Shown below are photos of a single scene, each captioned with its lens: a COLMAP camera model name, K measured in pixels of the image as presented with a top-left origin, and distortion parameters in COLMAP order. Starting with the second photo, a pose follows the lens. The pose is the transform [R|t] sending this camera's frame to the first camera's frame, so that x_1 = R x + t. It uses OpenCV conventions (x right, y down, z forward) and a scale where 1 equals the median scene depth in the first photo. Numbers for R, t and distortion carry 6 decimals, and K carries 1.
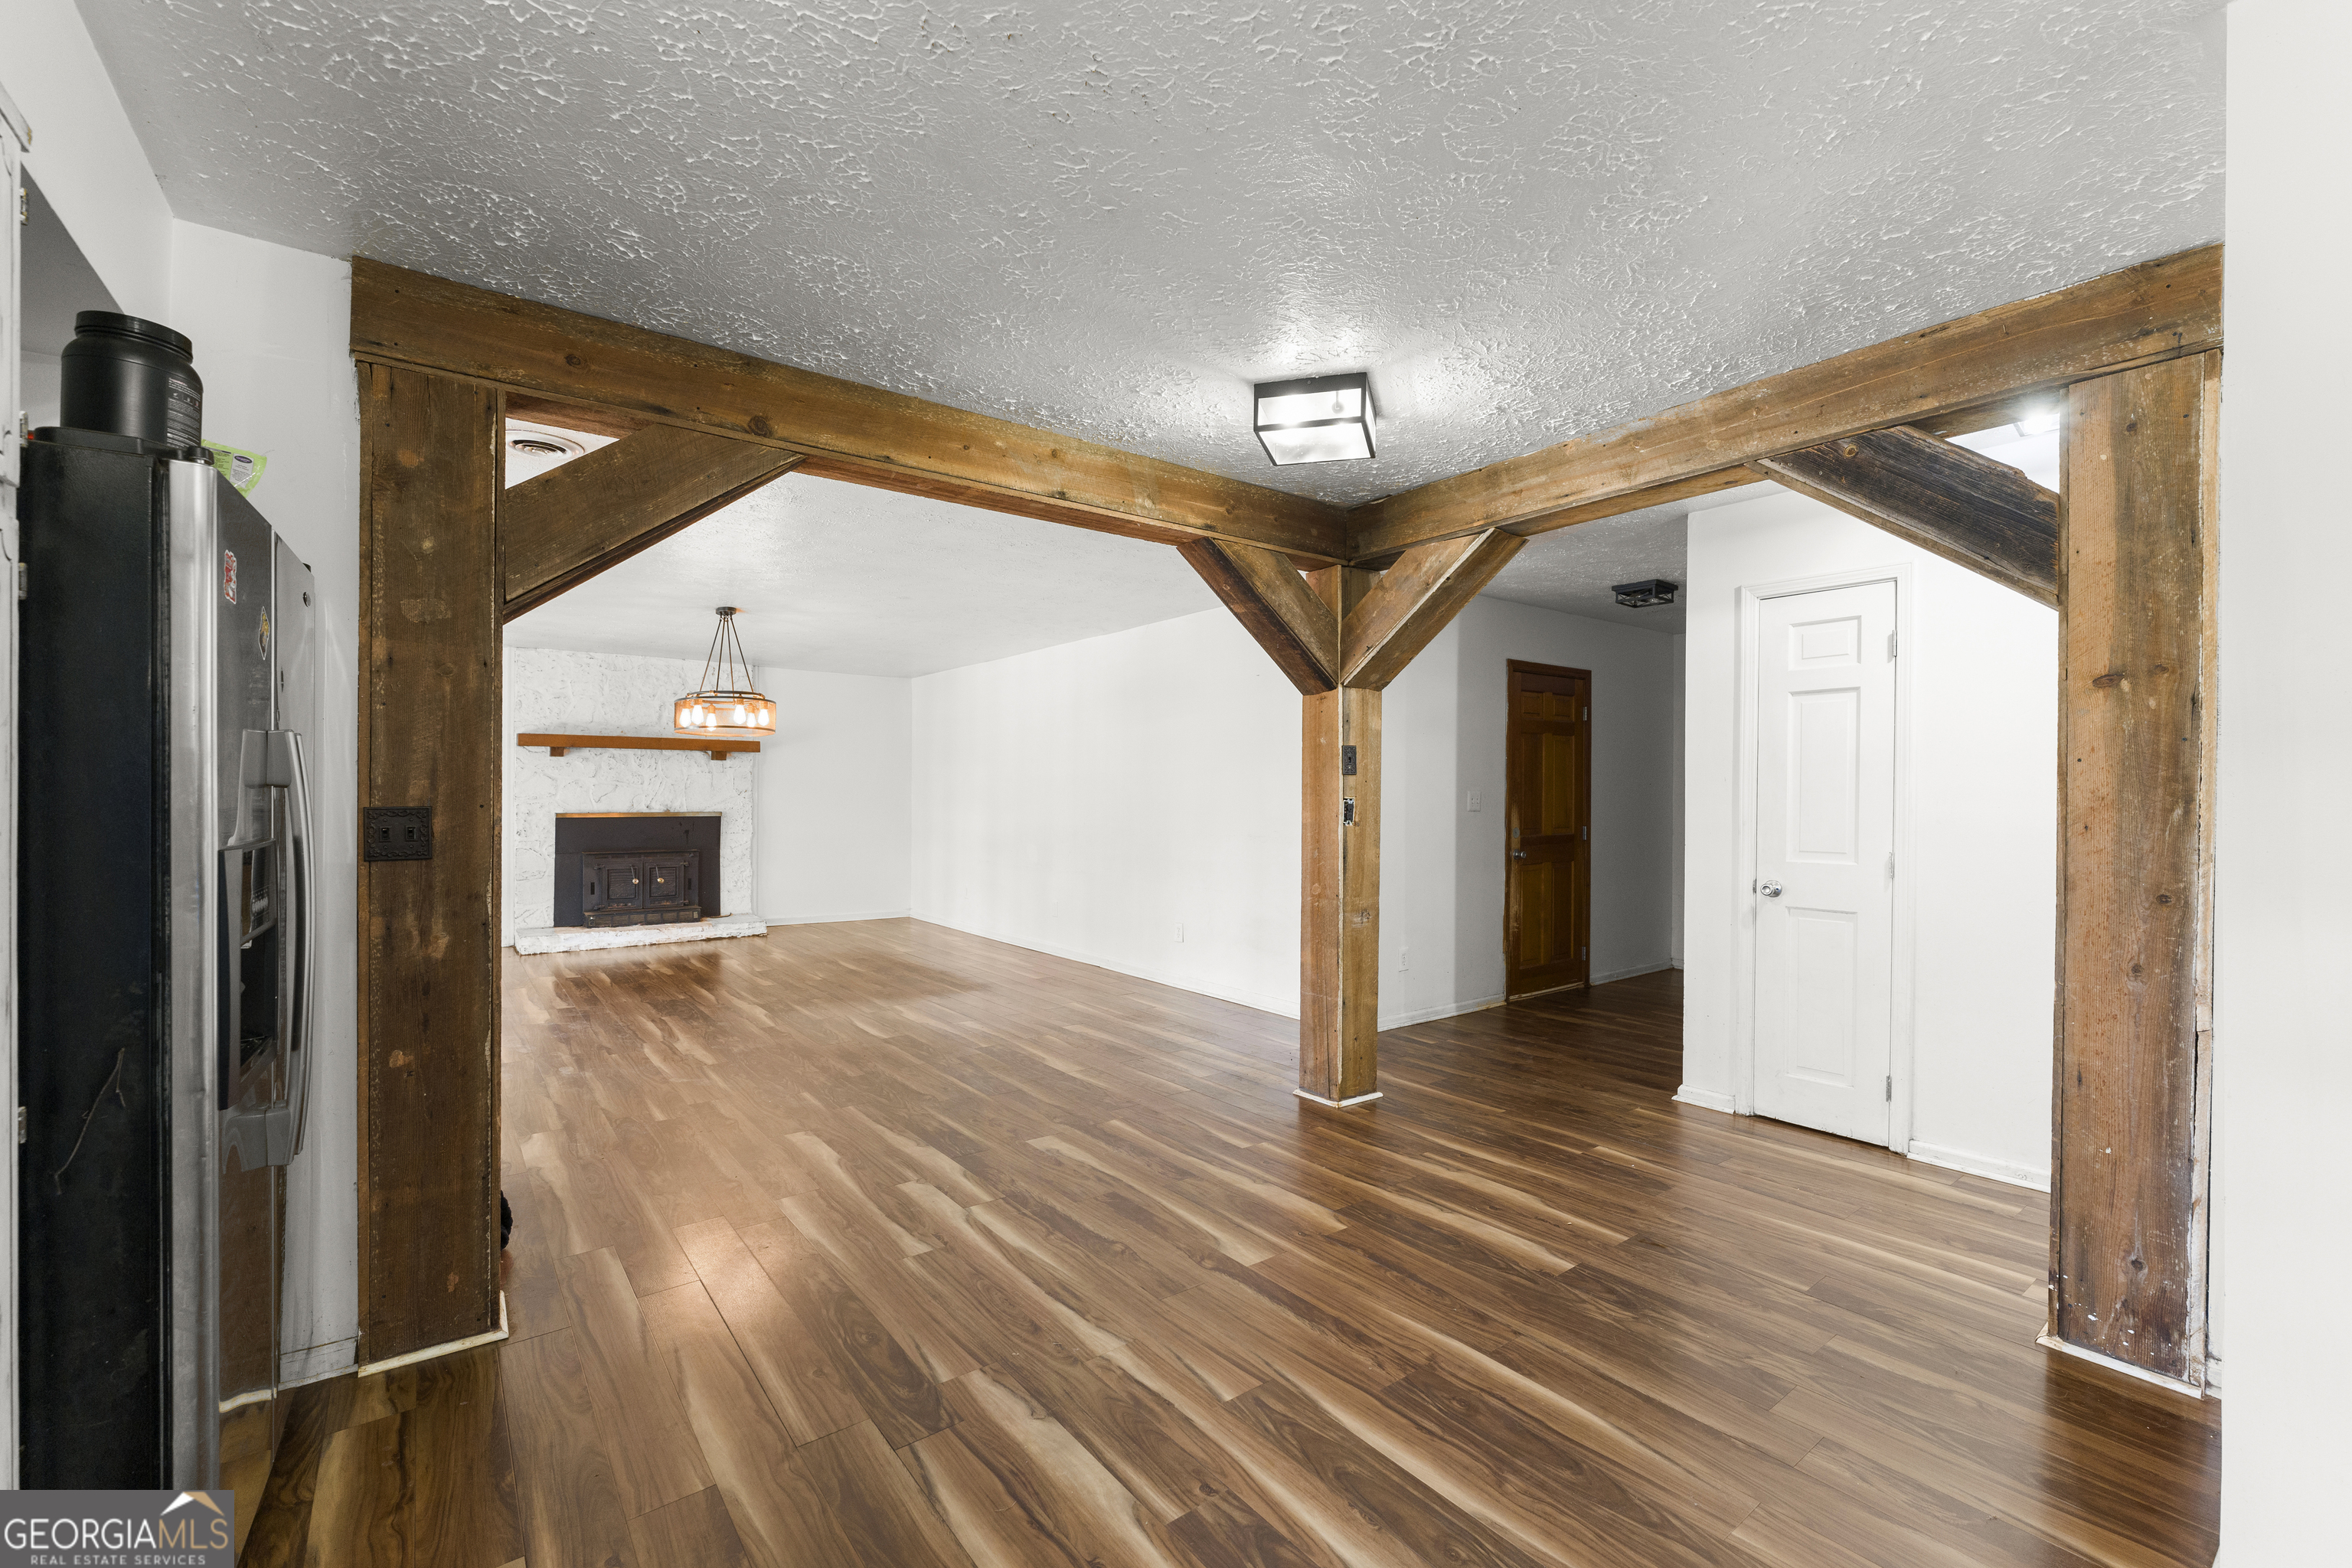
lens RADIAL K [[996.9, 0, 1174.4], [0, 996.9, 753.9], [0, 0, 1]] dist [-0.000273, 0.000017]
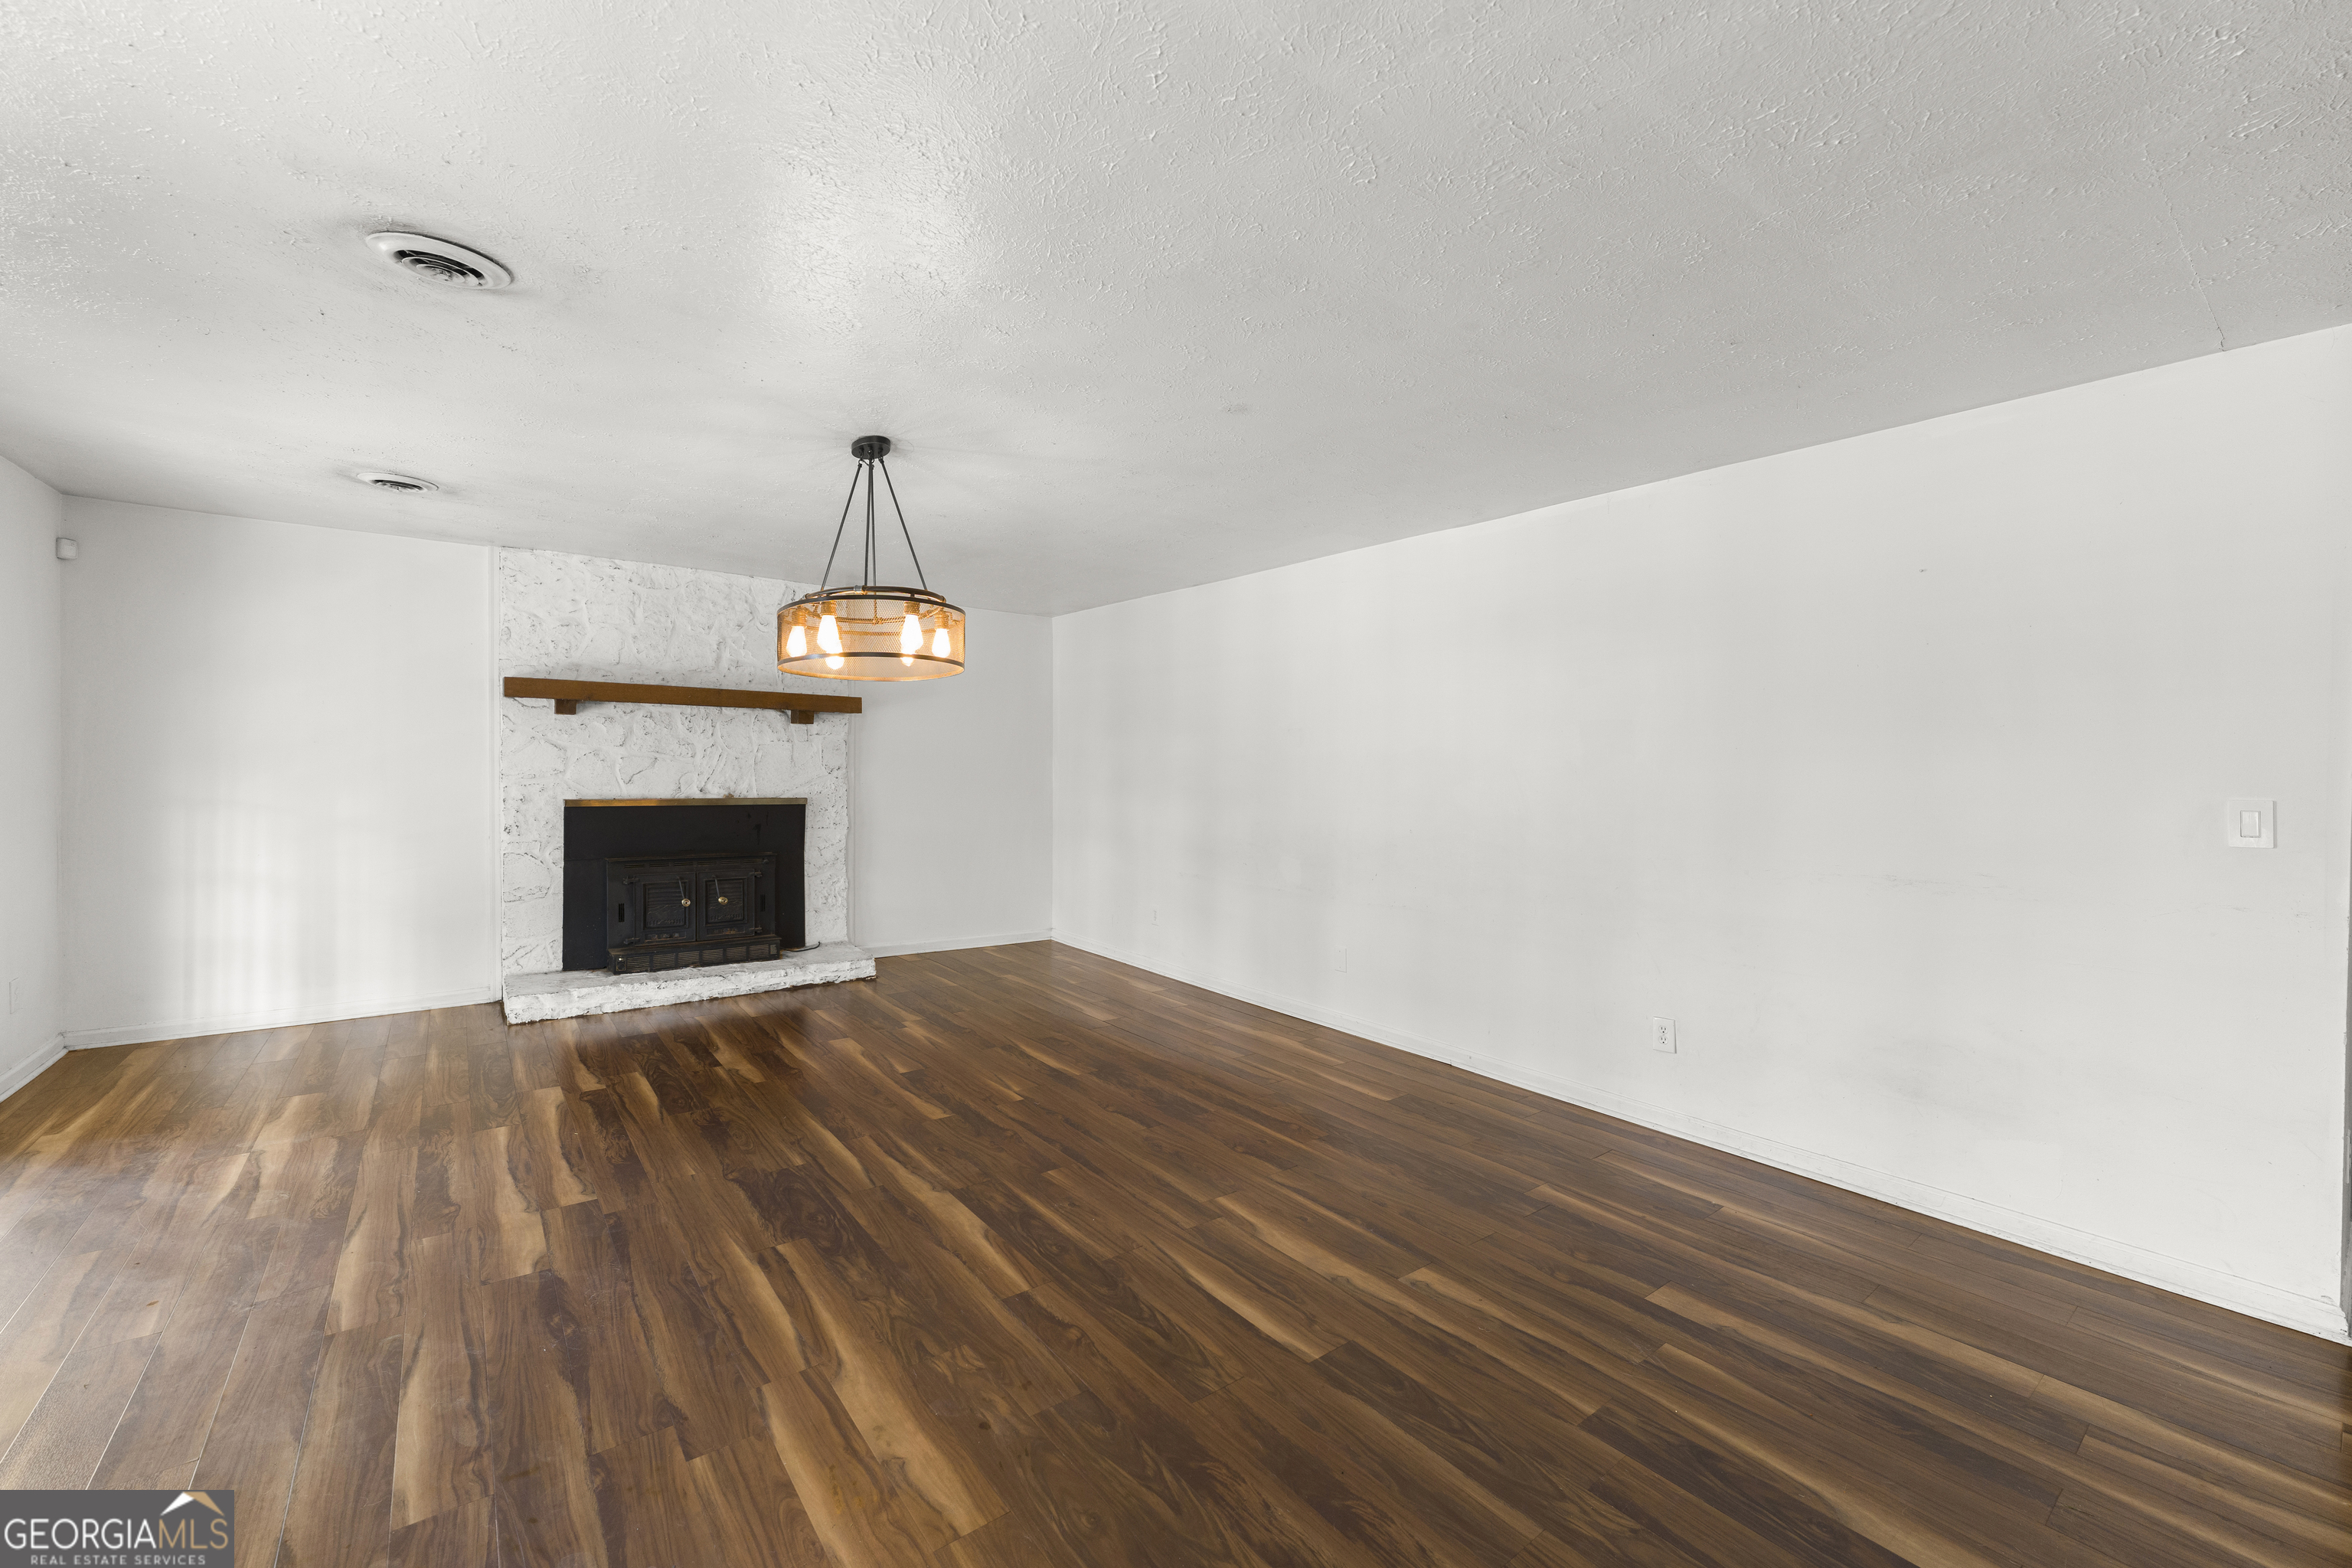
lens RADIAL K [[947.9, 0, 1177.8], [0, 947.9, 759.9], [0, 0, 1]] dist [0.003539, 0.000528]
pose [[0.999860, 0.012708, 0.010898, -0.216921], [-0.013076, 0.999325, 0.034328, 0.005937], [-0.010455, -0.034465, 0.999351, 0.360294]]
